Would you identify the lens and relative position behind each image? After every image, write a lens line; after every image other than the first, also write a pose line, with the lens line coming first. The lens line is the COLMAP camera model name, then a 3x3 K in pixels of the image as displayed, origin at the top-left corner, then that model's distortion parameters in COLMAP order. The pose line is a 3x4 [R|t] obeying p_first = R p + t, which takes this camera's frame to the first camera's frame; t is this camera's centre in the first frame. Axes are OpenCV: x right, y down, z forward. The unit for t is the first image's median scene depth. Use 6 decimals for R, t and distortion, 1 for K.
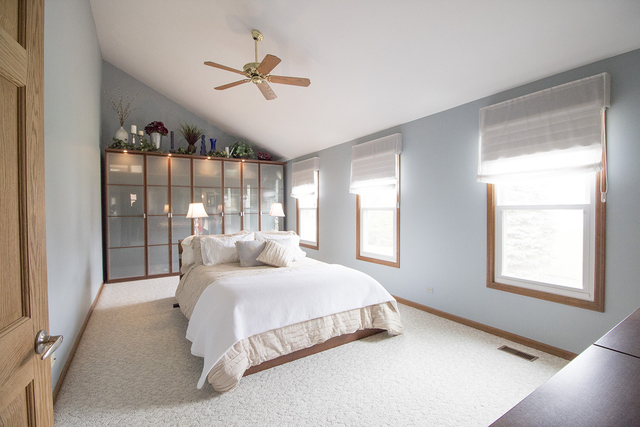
lens RADIAL K [[295.8, 0, 321.2], [0, 295.8, 212.8], [0, 0, 1]] dist [-0.002789, -0.001539]
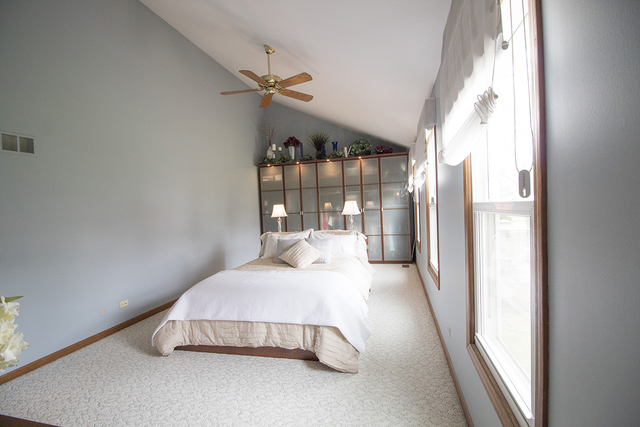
lens RADIAL K [[295.8, 0, 324.8], [0, 295.8, 212.5], [0, 0, 1]] dist [-0.002789, -0.001539]
pose [[0.698096, -0.007338, -0.715967, 0.452662], [0.028767, 0.999428, 0.017806, -0.013663], [0.715426, -0.033027, 0.697907, 0.249108]]
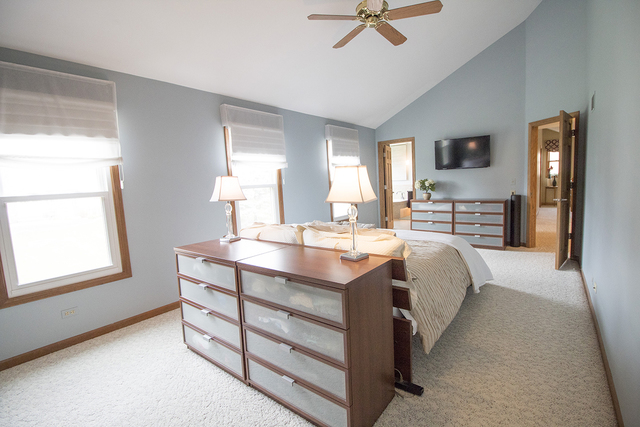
lens RADIAL K [[295.8, 0, 314.3], [0, 295.8, 212.0], [0, 0, 1]] dist [-0.002789, -0.001539]
pose [[-0.322396, -0.076991, 0.943469, -0.667345], [0.062876, 0.992744, 0.102497, -0.013878], [-0.944514, 0.092367, -0.315216, 0.993230]]
